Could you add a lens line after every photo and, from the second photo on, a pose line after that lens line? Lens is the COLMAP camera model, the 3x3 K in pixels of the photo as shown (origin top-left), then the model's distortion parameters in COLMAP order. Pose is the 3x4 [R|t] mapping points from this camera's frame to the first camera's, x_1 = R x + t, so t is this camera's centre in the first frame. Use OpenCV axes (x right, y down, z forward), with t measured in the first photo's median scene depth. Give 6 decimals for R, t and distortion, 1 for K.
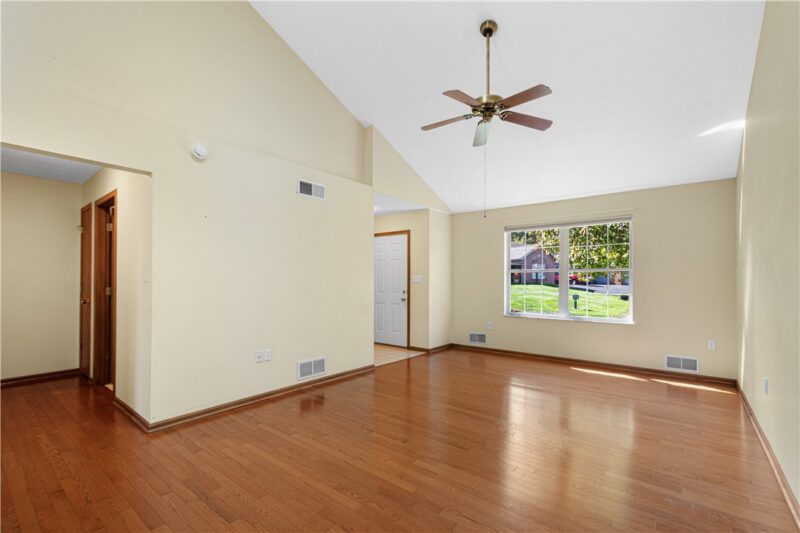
lens RADIAL K [[350.3, 0, 401.6], [0, 350.3, 281.5], [0, 0, 1]] dist [0.009323, -0.000100]
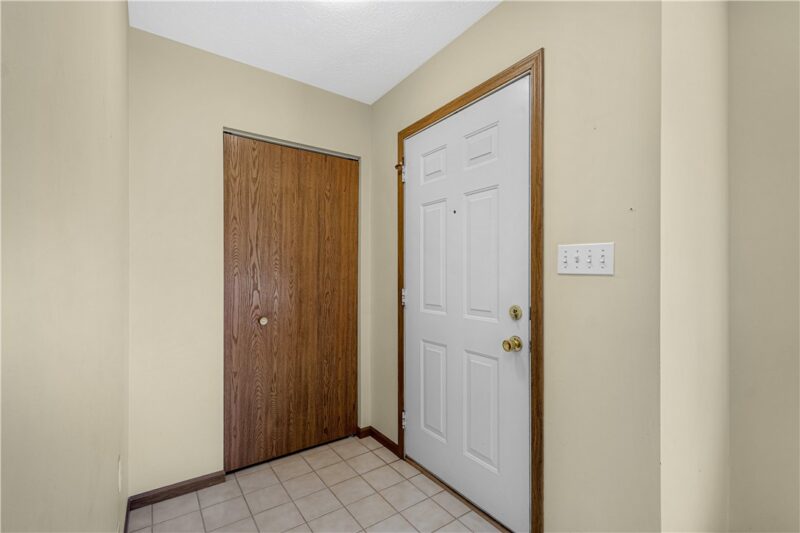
lens RADIAL K [[350.3, 0, 401.6], [0, 350.3, 281.5], [0, 0, 1]] dist [0.009323, -0.000100]
pose [[0.964510, 0.000987, -0.264045, -0.005450], [0.002219, 0.999927, 0.011845, 0.004219], [0.264037, -0.012010, 0.964438, 0.741683]]
